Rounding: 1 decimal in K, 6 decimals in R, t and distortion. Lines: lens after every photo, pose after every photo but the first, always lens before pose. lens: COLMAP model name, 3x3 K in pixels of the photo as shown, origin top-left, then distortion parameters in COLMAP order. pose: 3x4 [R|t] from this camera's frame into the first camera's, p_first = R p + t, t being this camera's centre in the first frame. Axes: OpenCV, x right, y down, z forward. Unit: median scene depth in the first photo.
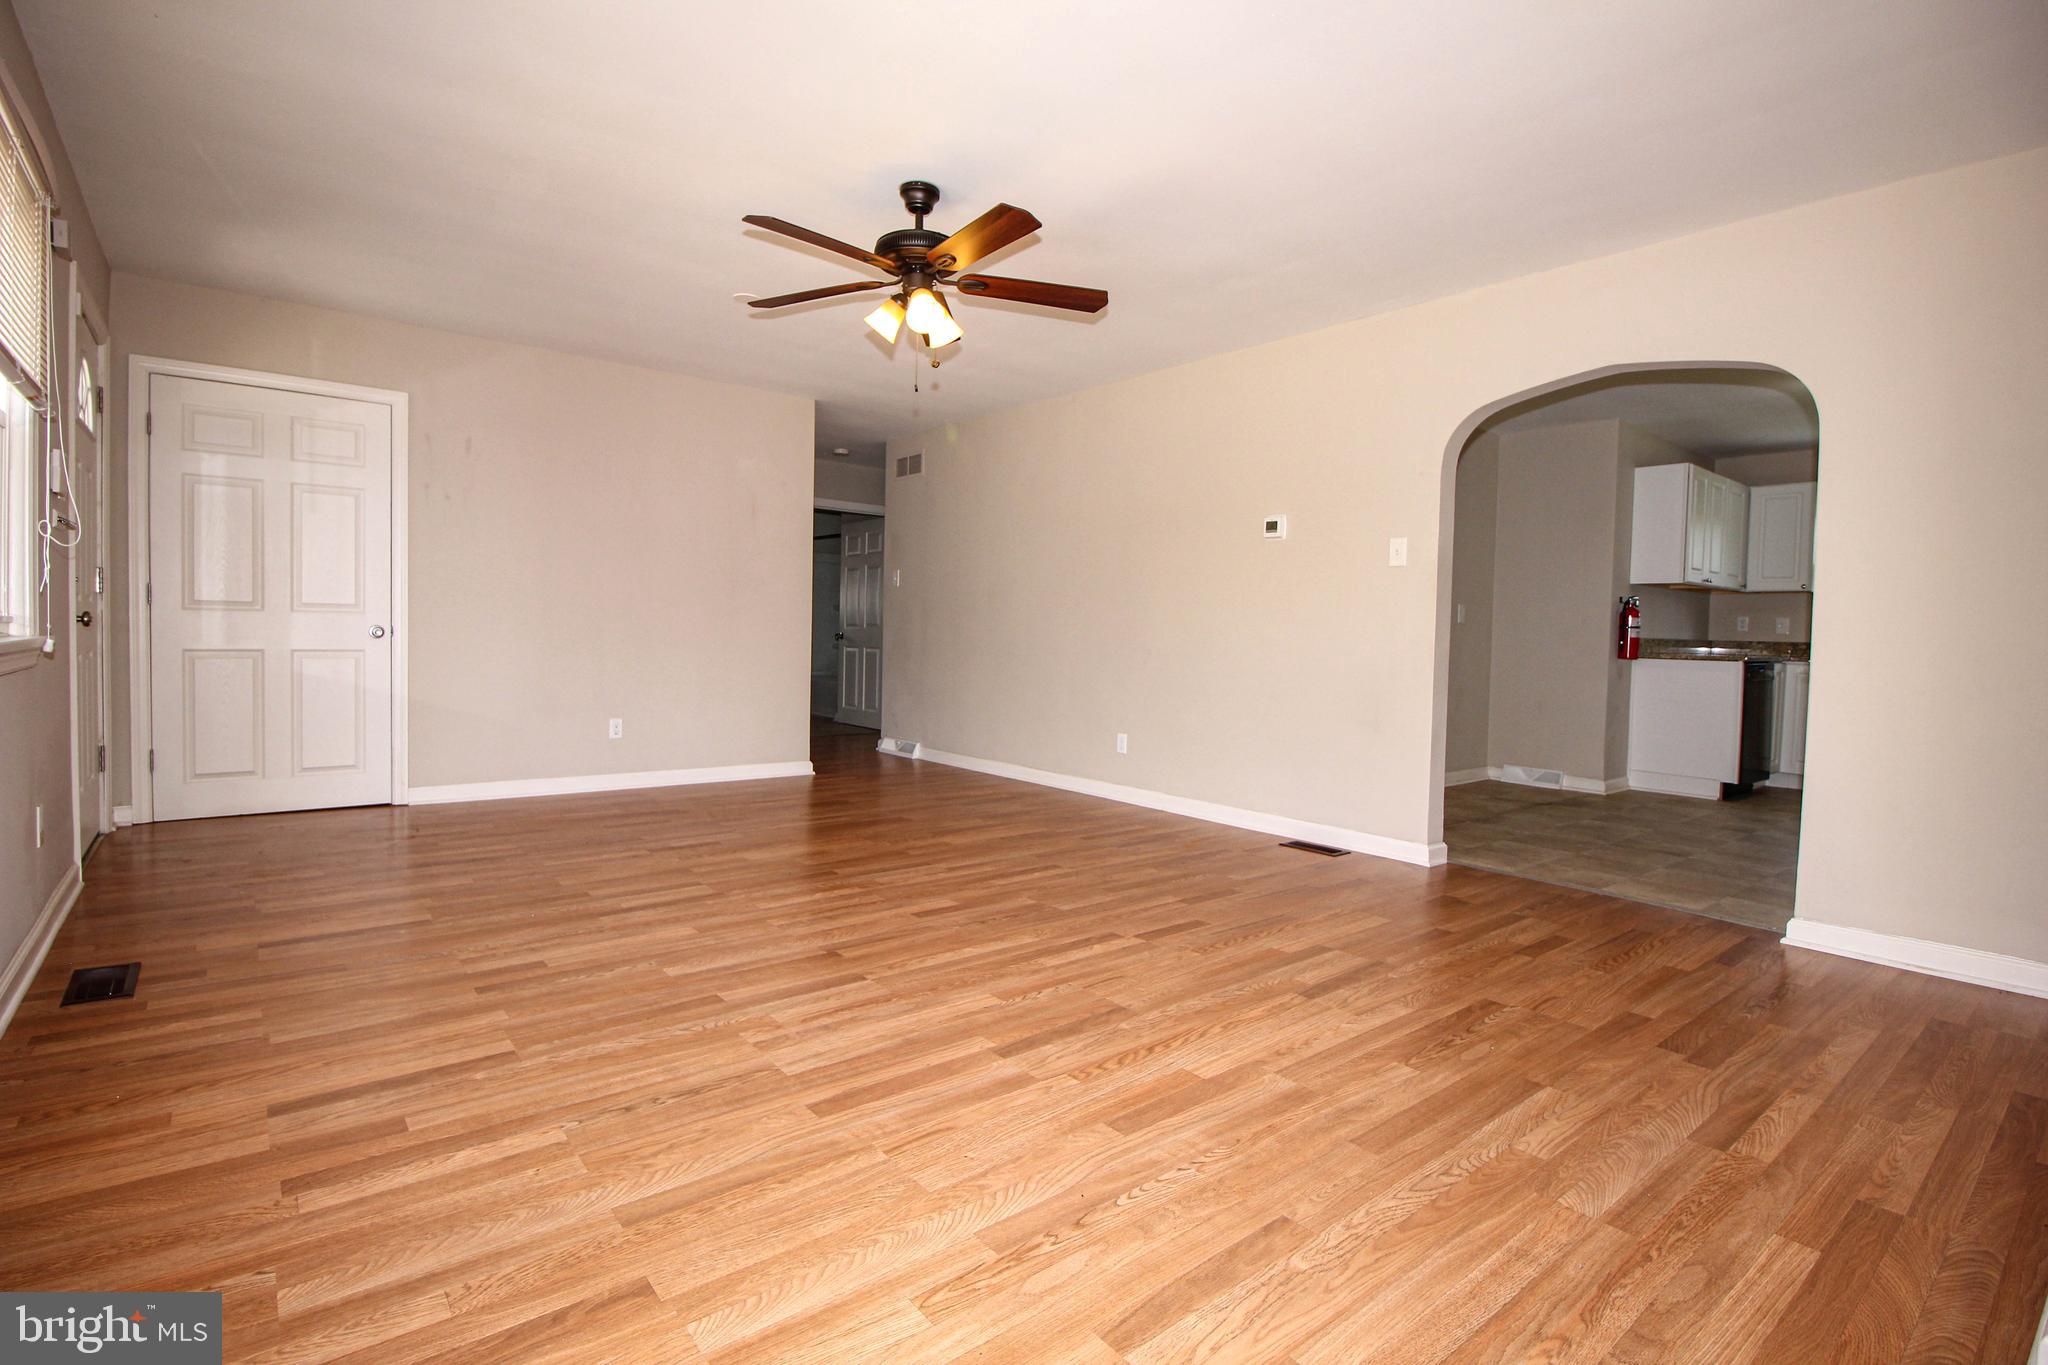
lens RADIAL K [[946.5, 0, 1004.5], [0, 946.5, 662.6], [0, 0, 1]] dist [0.004535, -0.018148]
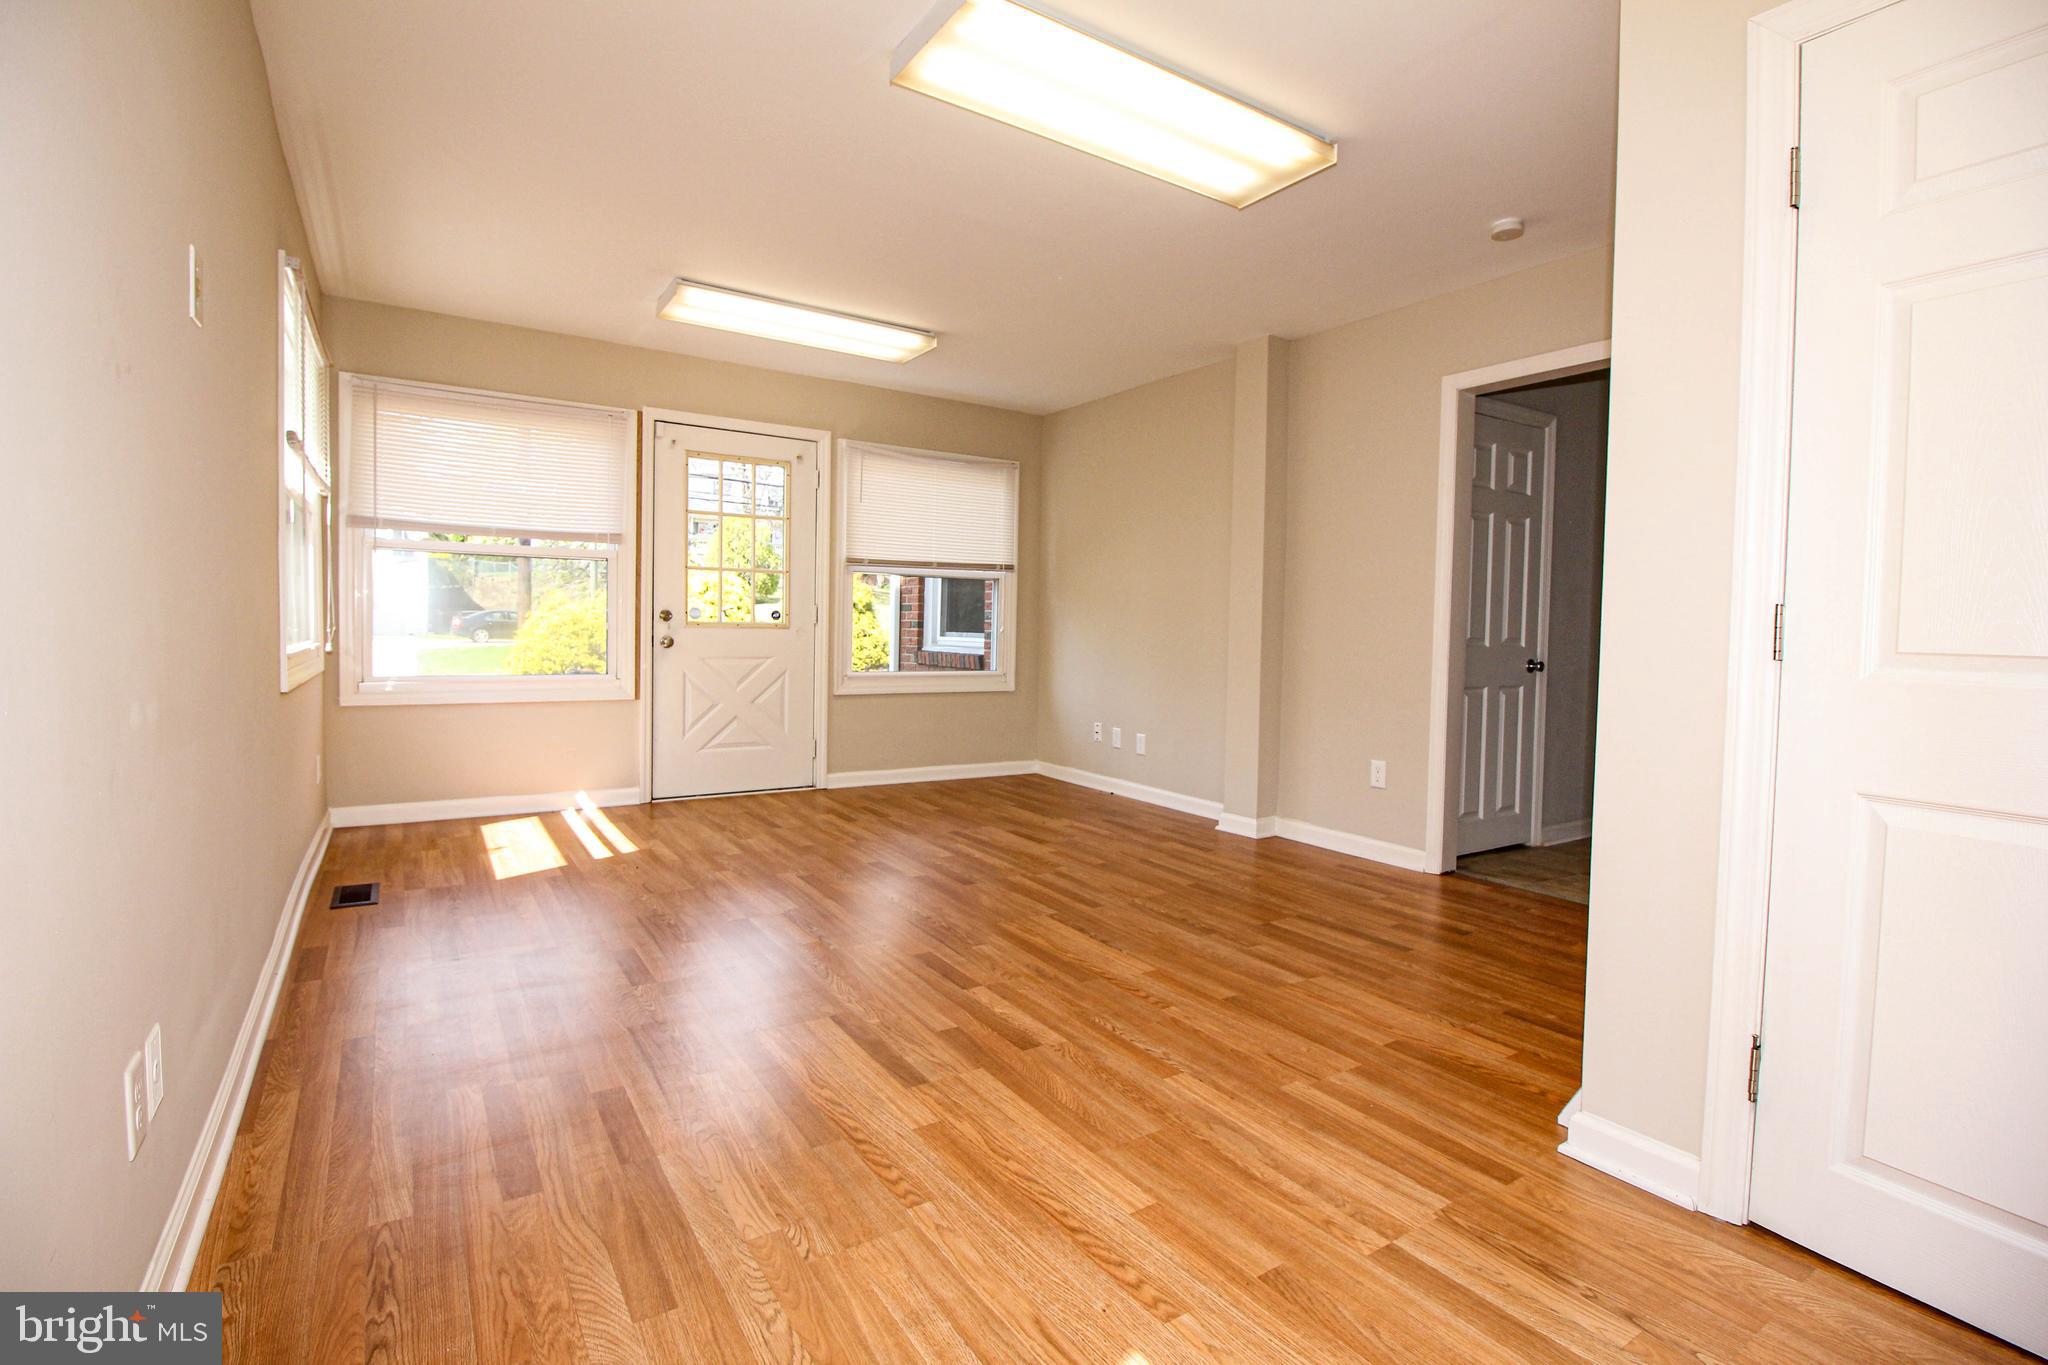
lens RADIAL K [[945.2, 0, 1002.3], [0, 945.2, 663.6], [0, 0, 1]] dist [0.001045, -0.014423]
pose [[0.088306, -0.062136, 0.994154, -0.976242], [0.019865, 0.997964, 0.060609, -0.093854], [-0.995895, 0.014397, 0.089360, 1.201122]]
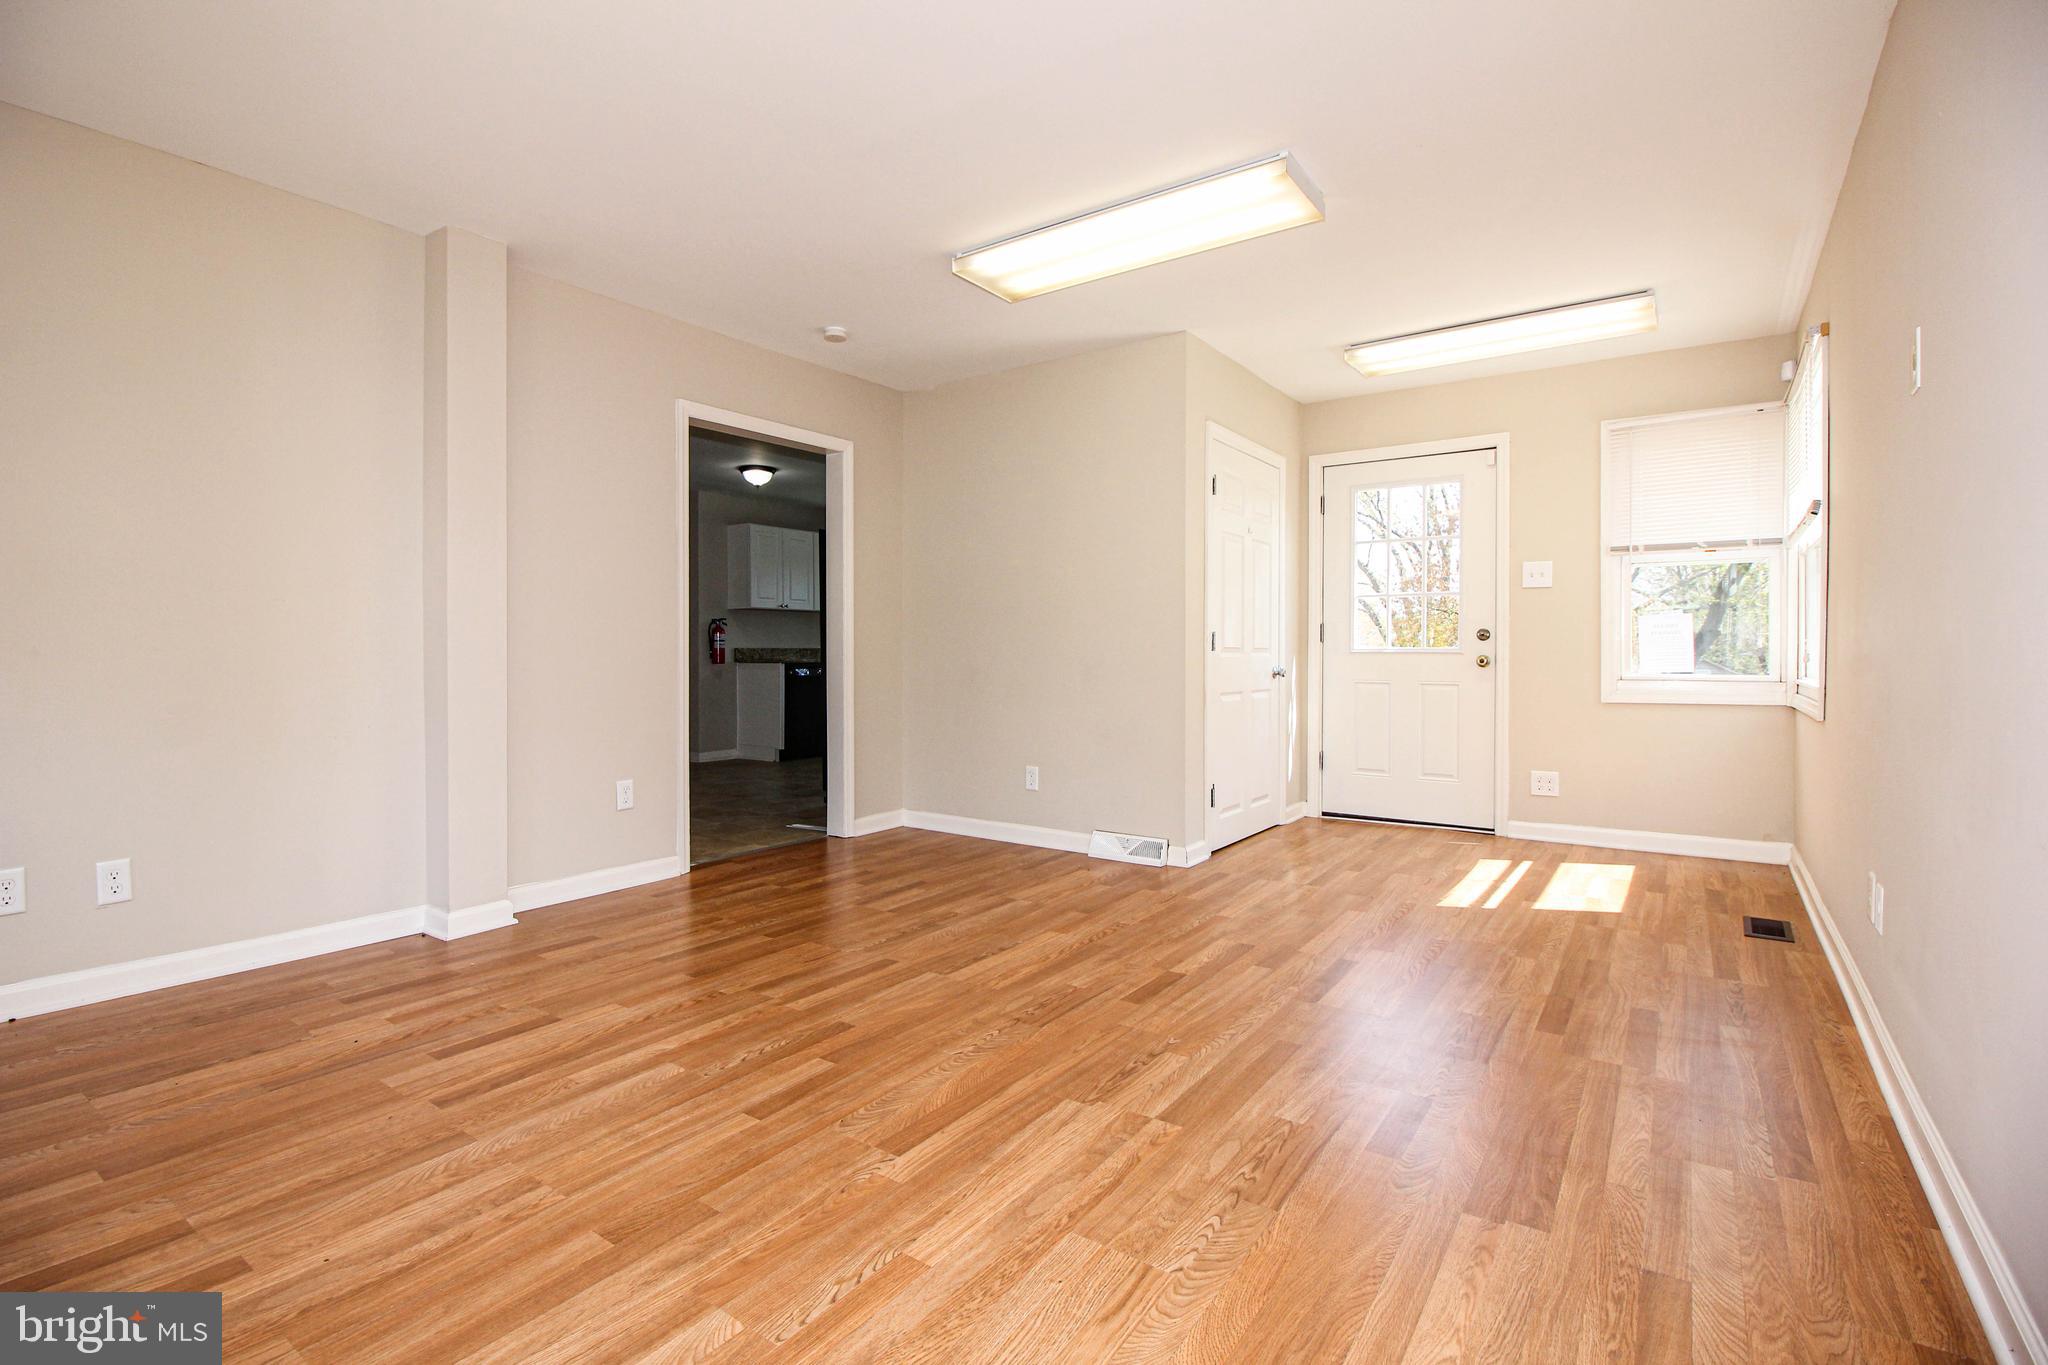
lens RADIAL K [[945.2, 0, 1002.3], [0, 945.2, 663.6], [0, 0, 1]] dist [0.001045, -0.014423]
pose [[-0.957805, -0.020301, -0.286702, 0.810732], [-0.033475, 0.998593, 0.041121, -0.085084], [0.285464, 0.048984, -0.957137, 2.519453]]
